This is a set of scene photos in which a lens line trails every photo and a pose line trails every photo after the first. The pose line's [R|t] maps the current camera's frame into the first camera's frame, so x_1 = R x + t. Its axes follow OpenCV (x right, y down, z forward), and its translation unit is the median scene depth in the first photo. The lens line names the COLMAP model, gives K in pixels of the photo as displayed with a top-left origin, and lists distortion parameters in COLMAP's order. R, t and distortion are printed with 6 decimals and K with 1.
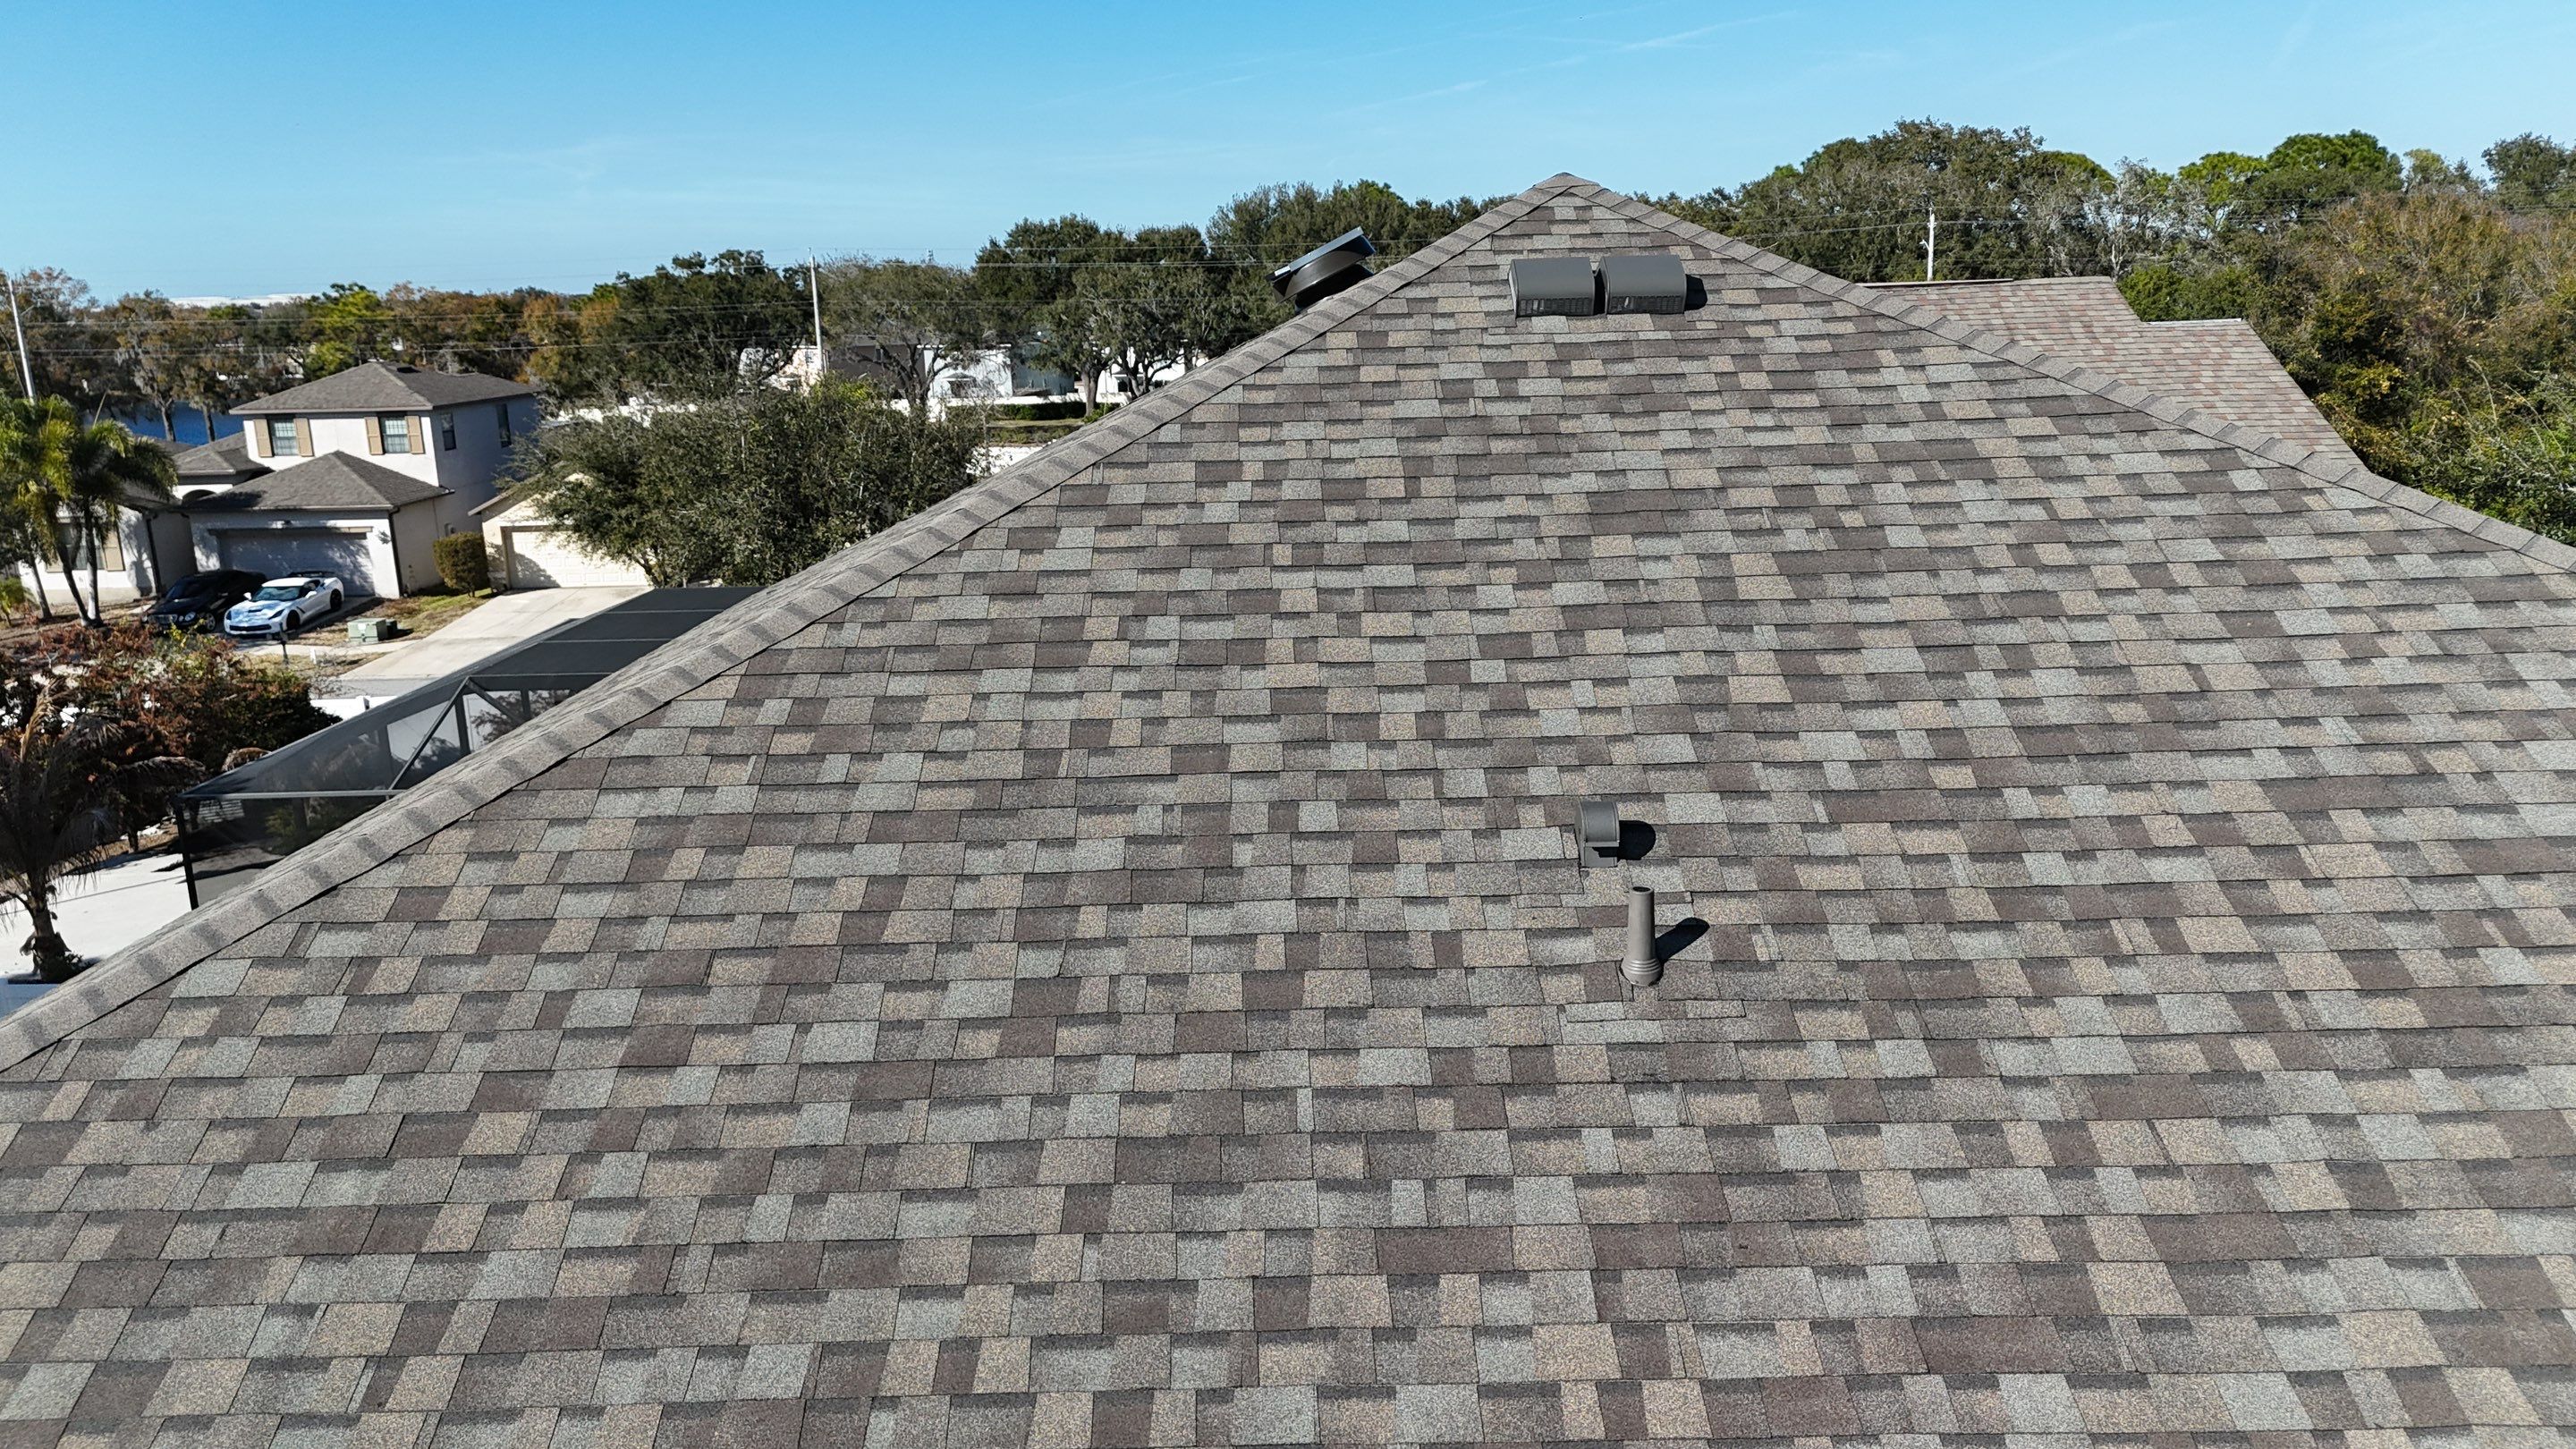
lens RADIAL K [[1889.3, 0, 1295.8], [0, 1889.3, 752.3], [0, 0, 1]] dist [0.064318, -0.068527]
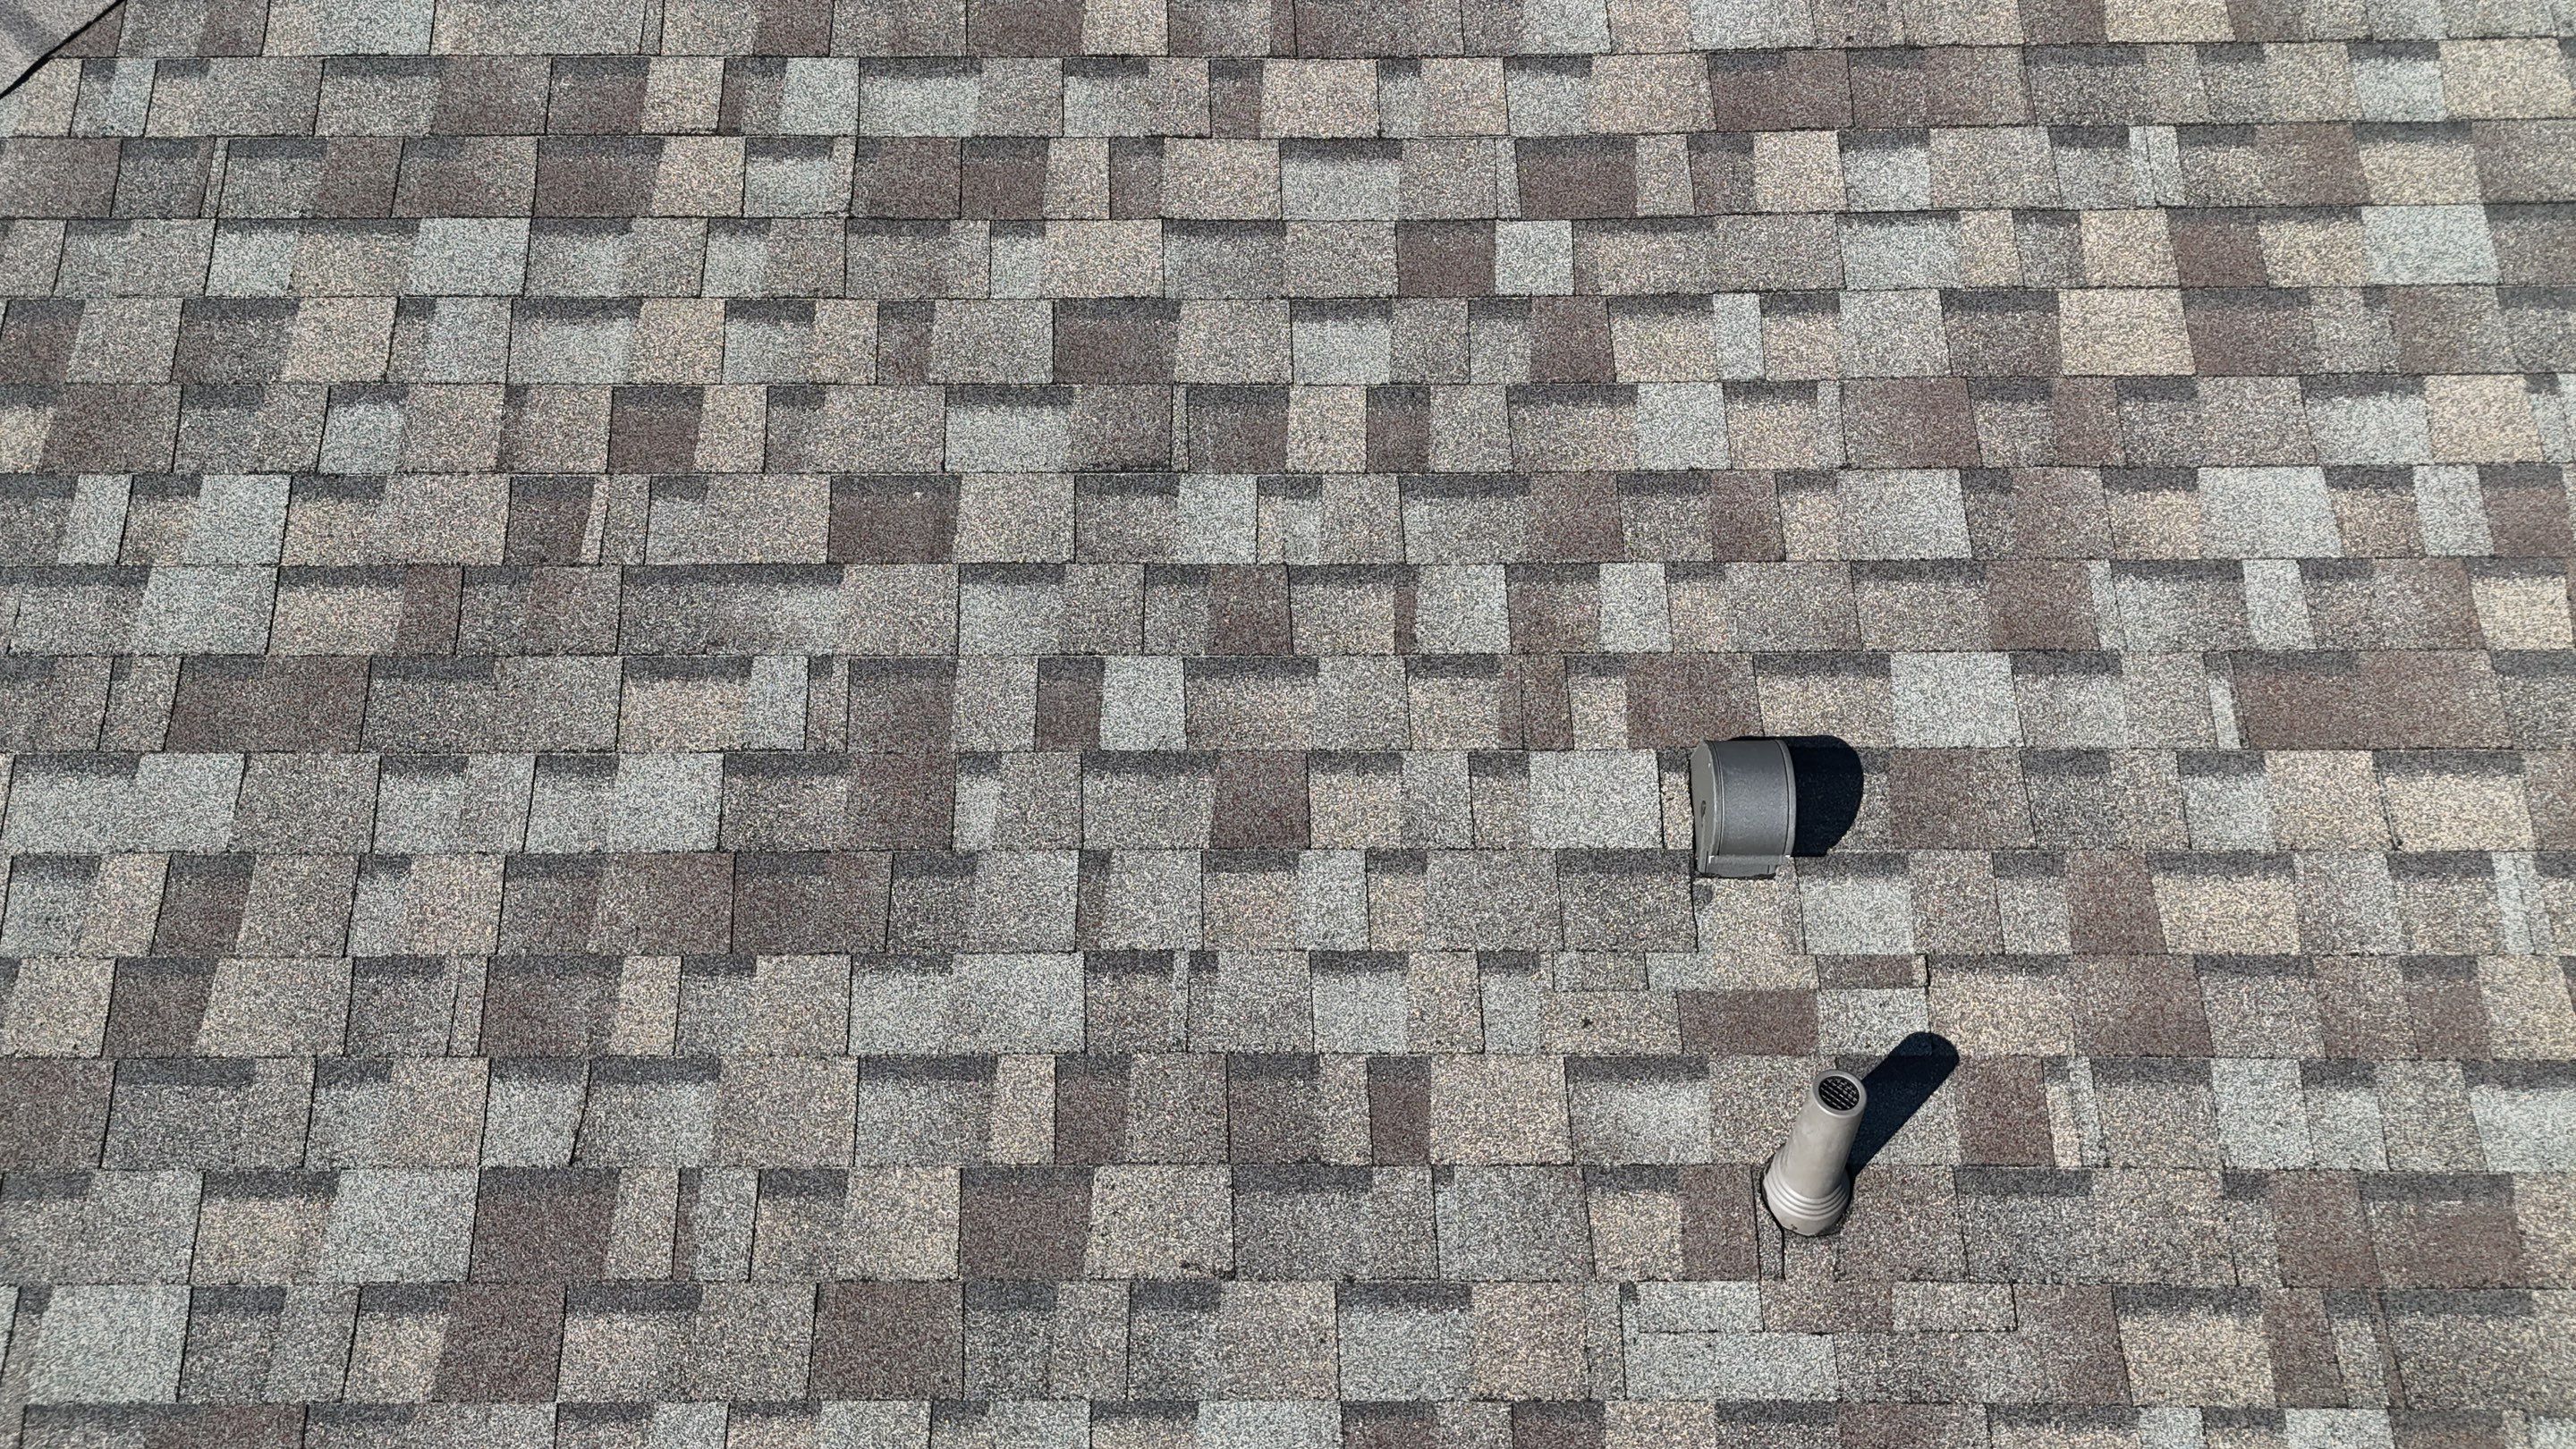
lens RADIAL K [[1889.3, 0, 1334.8], [0, 1889.3, 734.7], [0, 0, 1]] dist [0.064318, -0.068527]
pose [[0.999890, 0.005896, 0.013638, 0.049995], [-0.012435, 0.834458, 0.550932, -0.204389], [-0.008132, -0.551040, 0.834439, 0.573130]]
